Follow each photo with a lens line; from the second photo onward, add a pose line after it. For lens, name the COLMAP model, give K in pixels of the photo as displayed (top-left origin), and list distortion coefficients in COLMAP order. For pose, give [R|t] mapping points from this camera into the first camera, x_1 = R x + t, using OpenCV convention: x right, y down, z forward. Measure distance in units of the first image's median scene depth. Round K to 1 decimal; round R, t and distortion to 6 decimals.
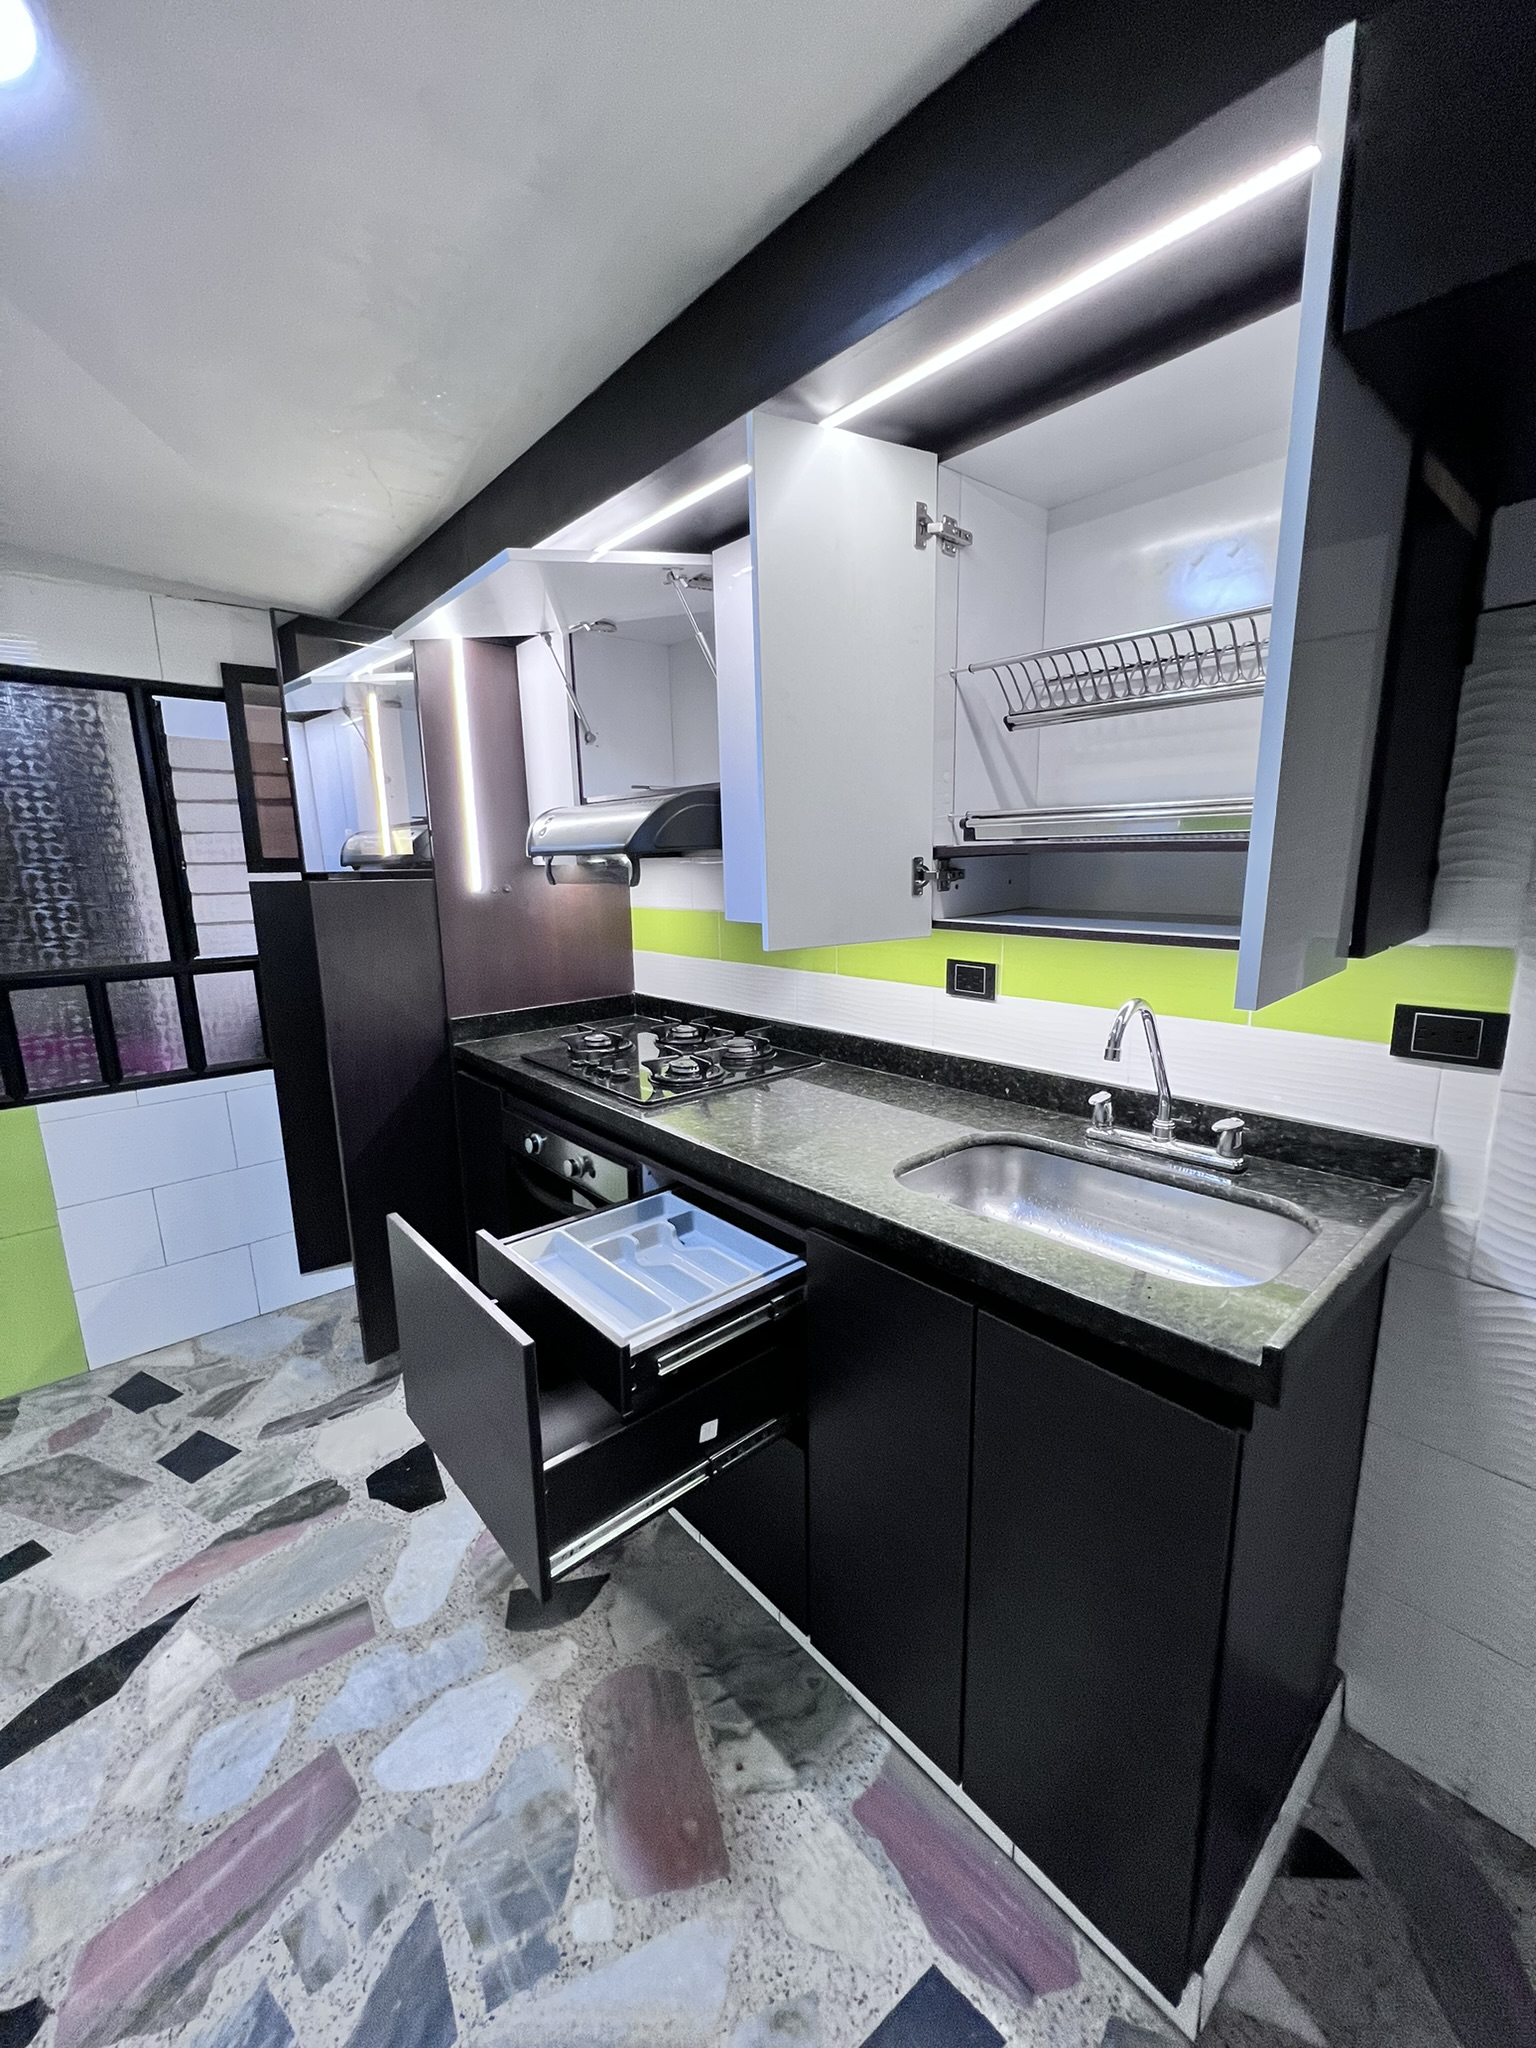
lens RADIAL K [[824.8, 0, 764.9], [0, 824.8, 1021.2], [0, 0, 1]] dist [-0.003494, 0.000213]
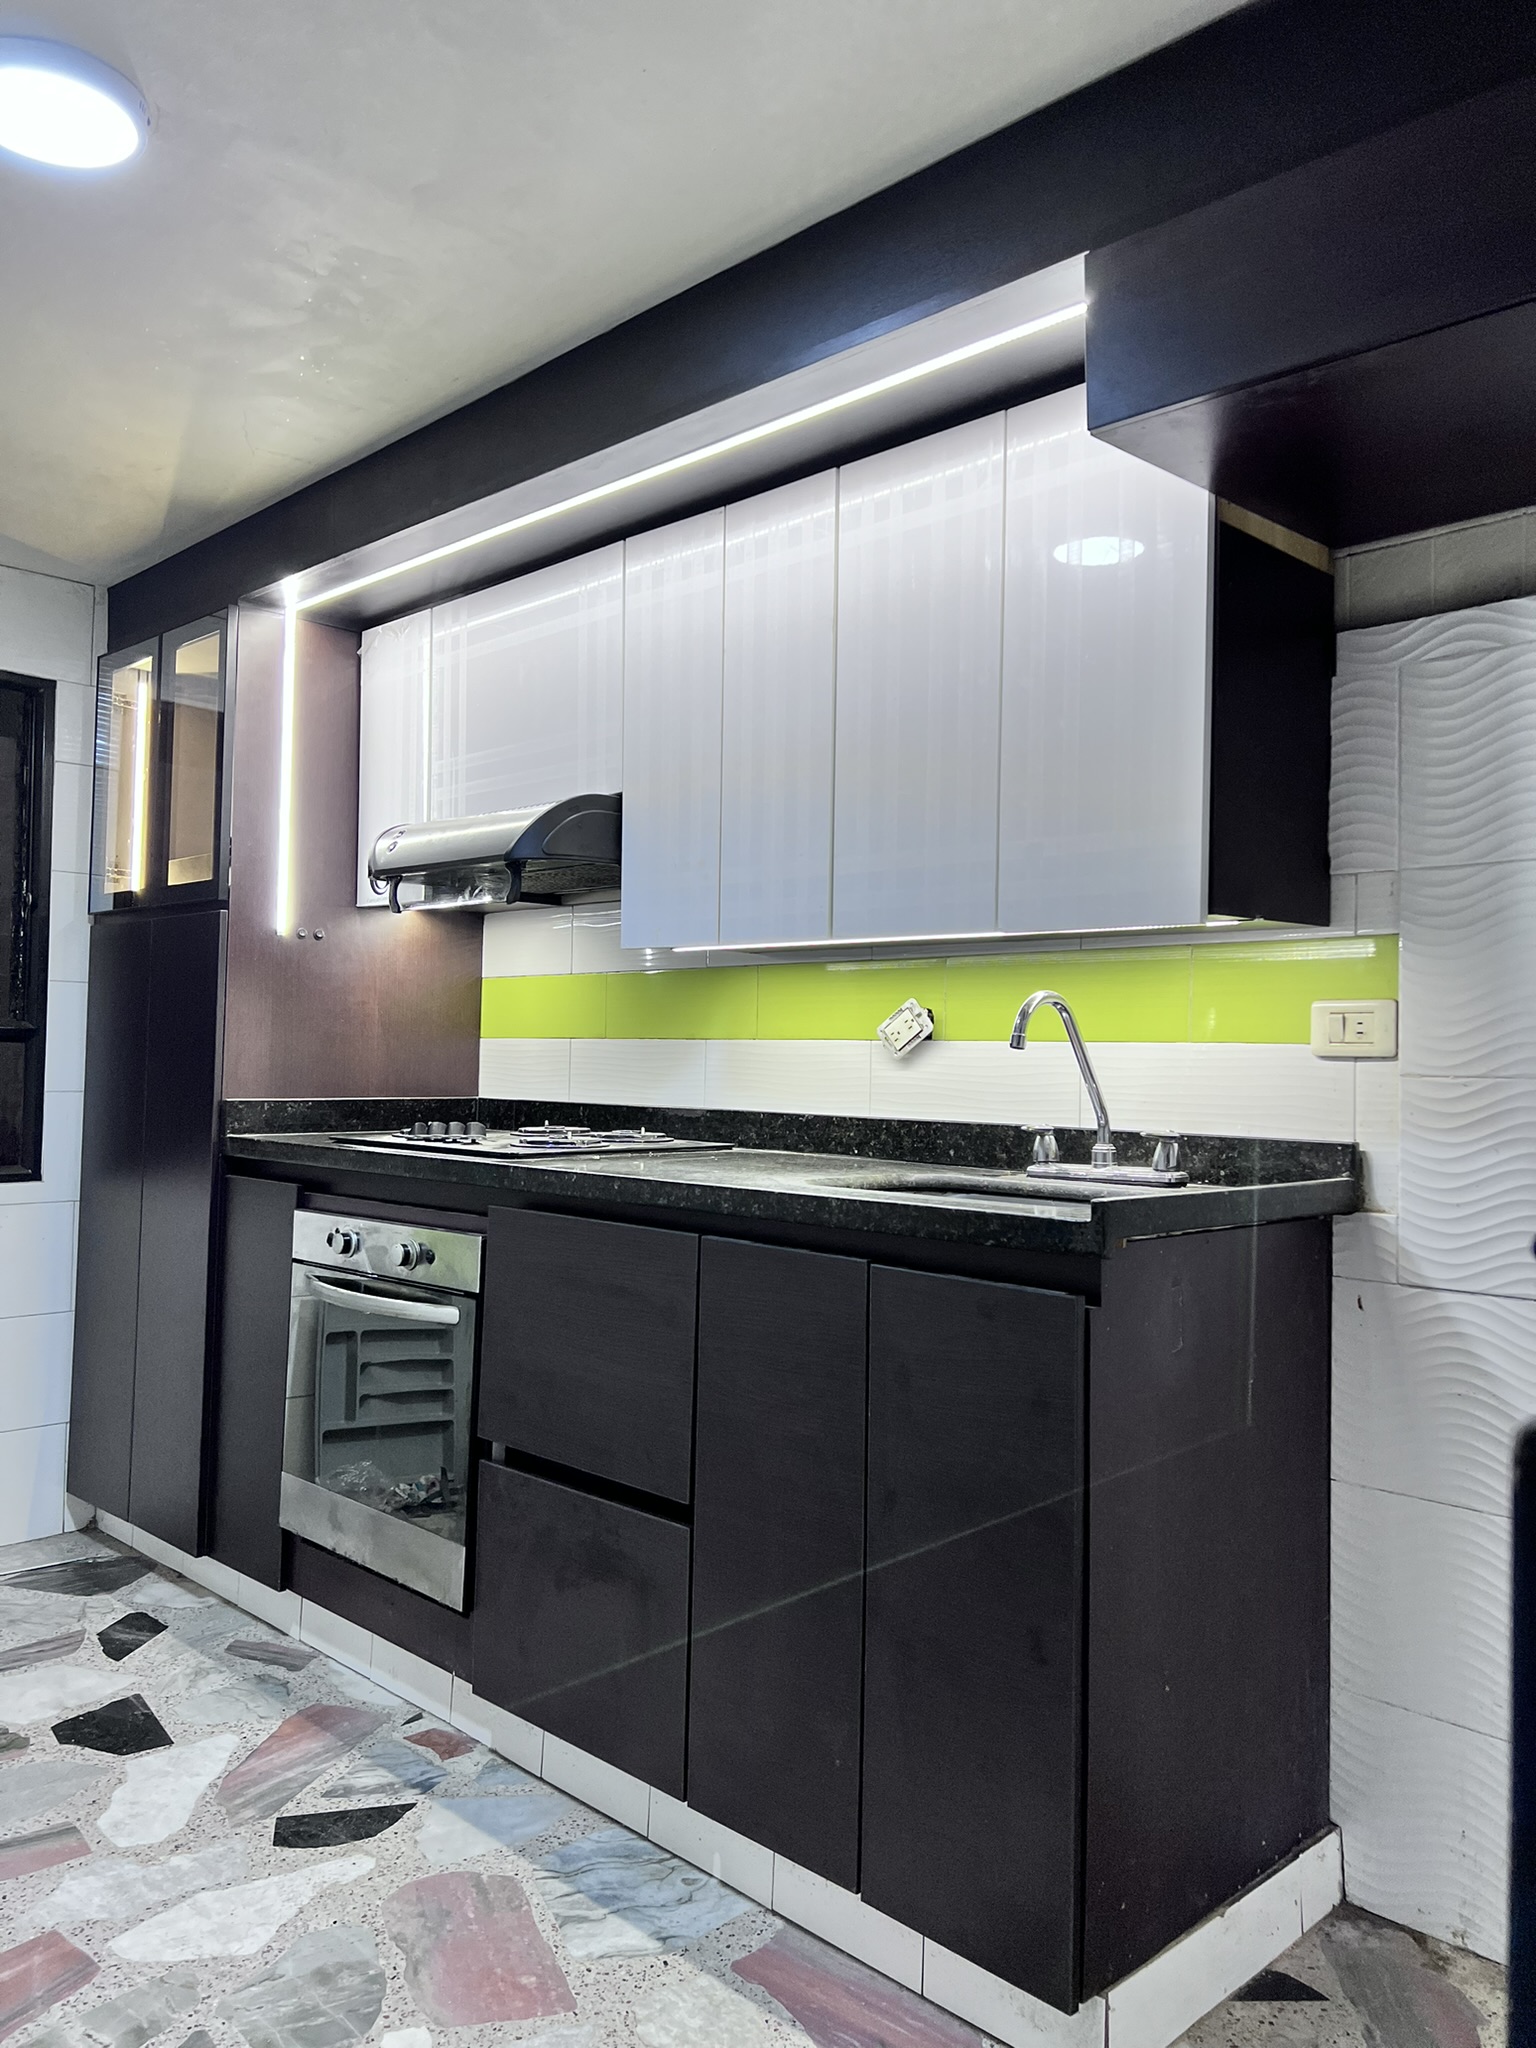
lens RADIAL K [[1550.1, 0, 757.0], [0, 1550.1, 1001.6], [0, 0, 1]] dist [0.048182, -0.056244]
pose [[0.997482, 0.042670, 0.056641, 0.004471], [-0.028596, 0.972924, -0.229348, 0.349370], [-0.064893, 0.227151, 0.971695, -0.622807]]
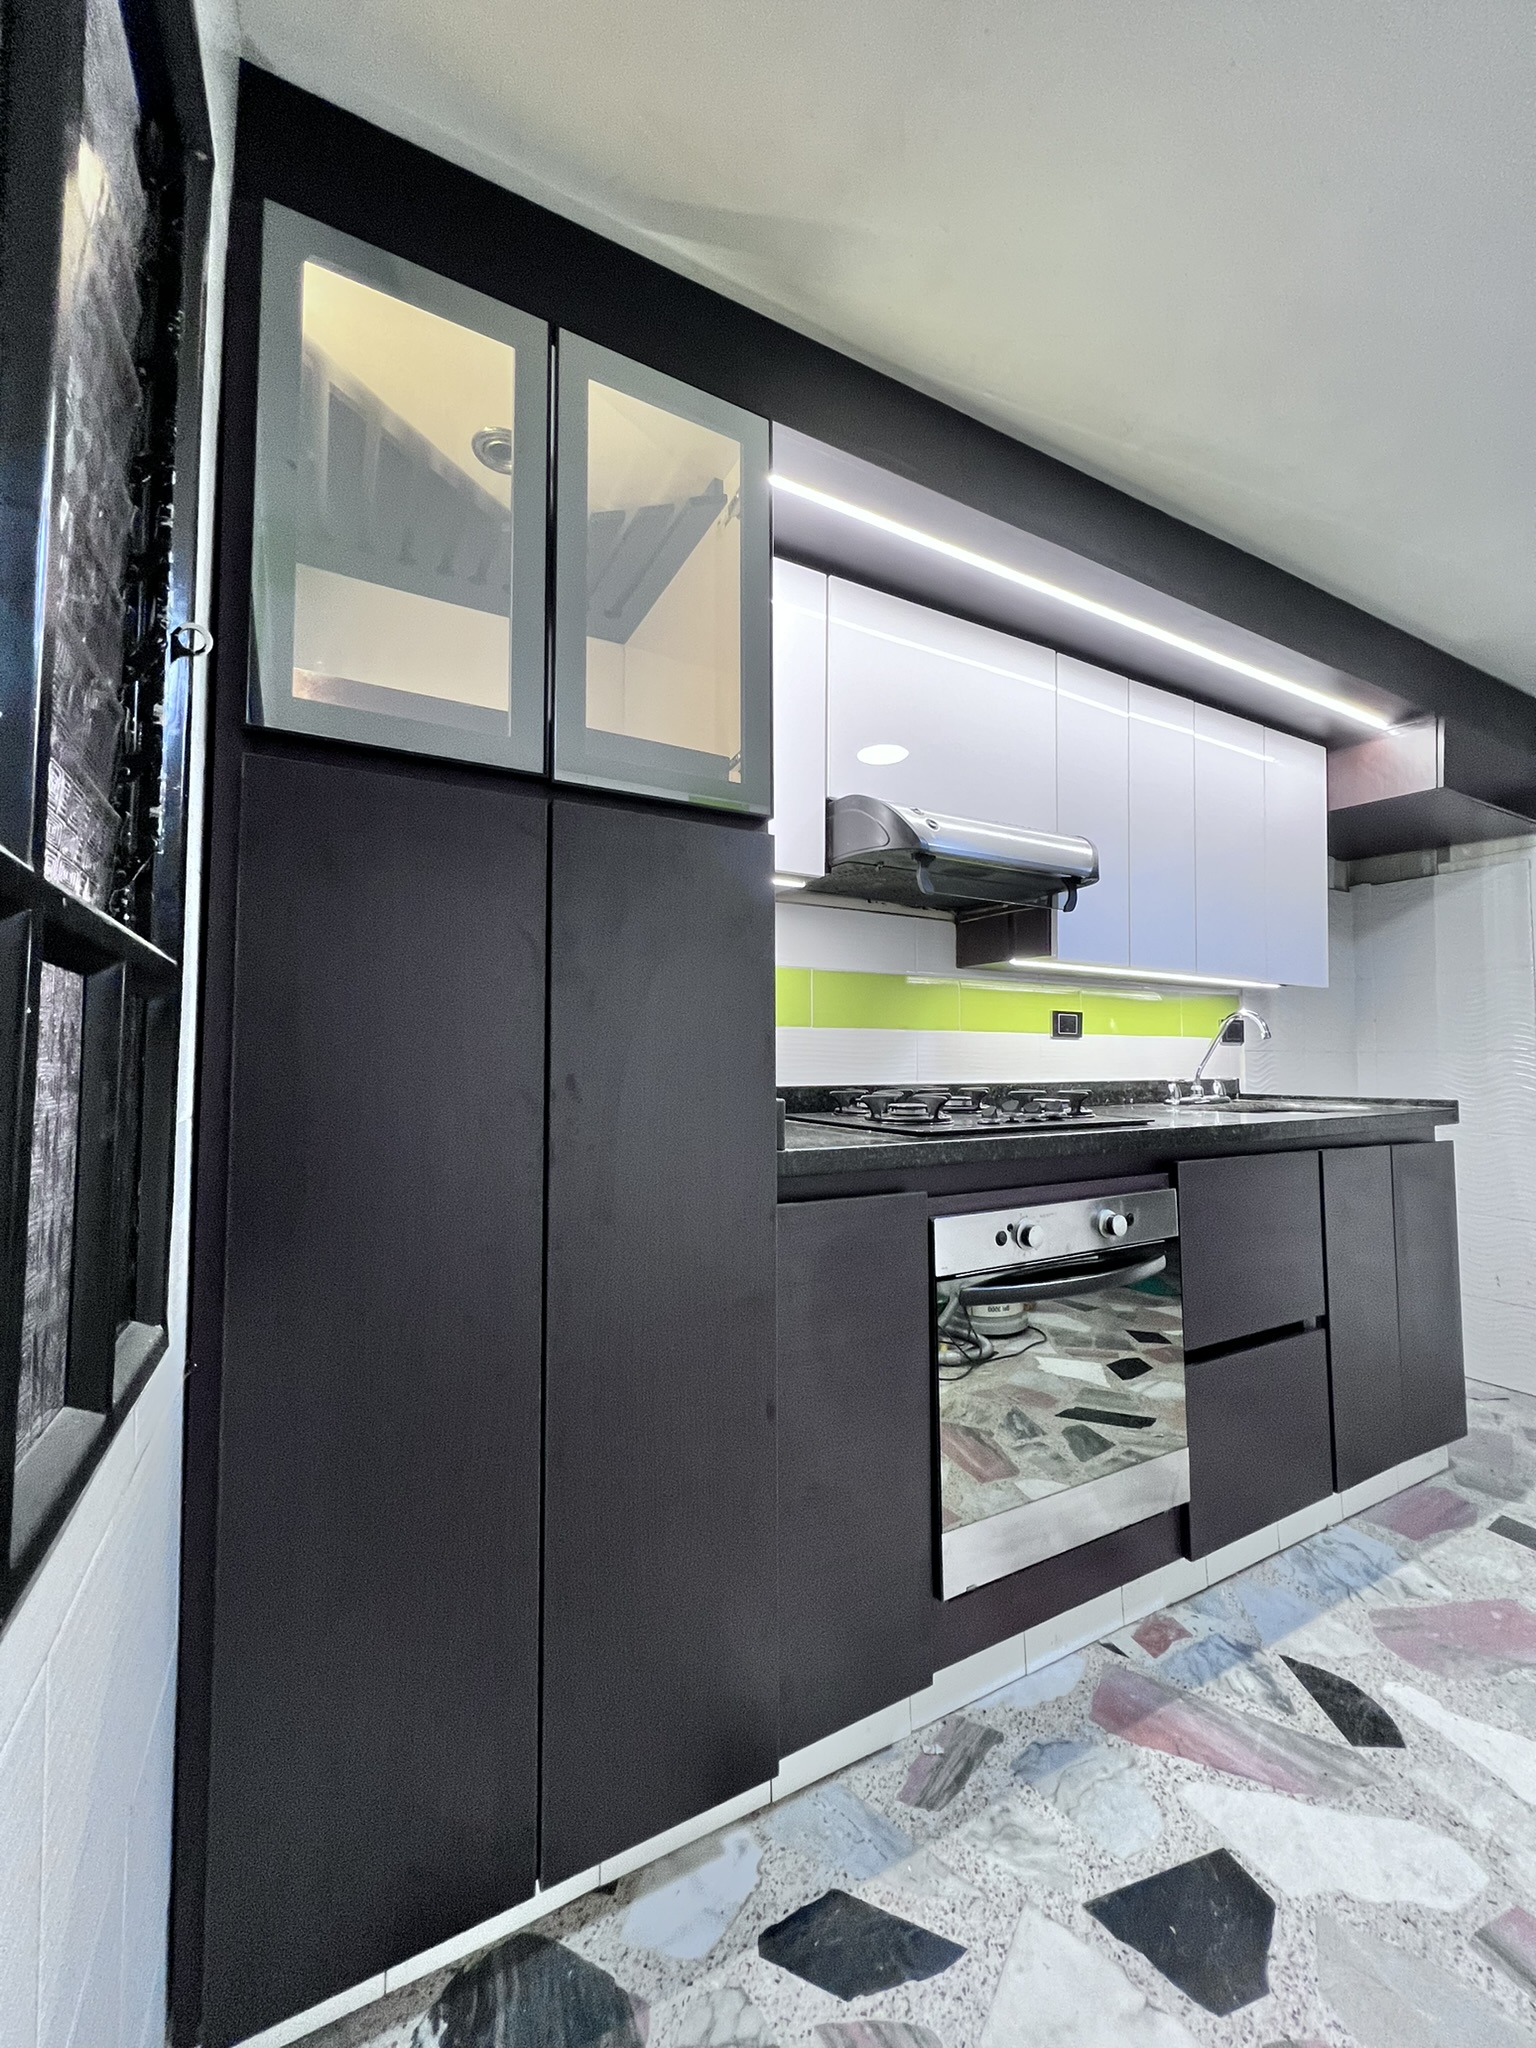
lens RADIAL K [[824.8, 0, 766.2], [0, 824.8, 1022.1], [0, 0, 1]] dist [-0.003494, 0.000213]
pose [[0.213443, 0.071659, 0.974324, -1.451741], [0.184883, 0.976322, -0.112308, 0.007880], [-0.959302, 0.204108, 0.195140, 1.458062]]
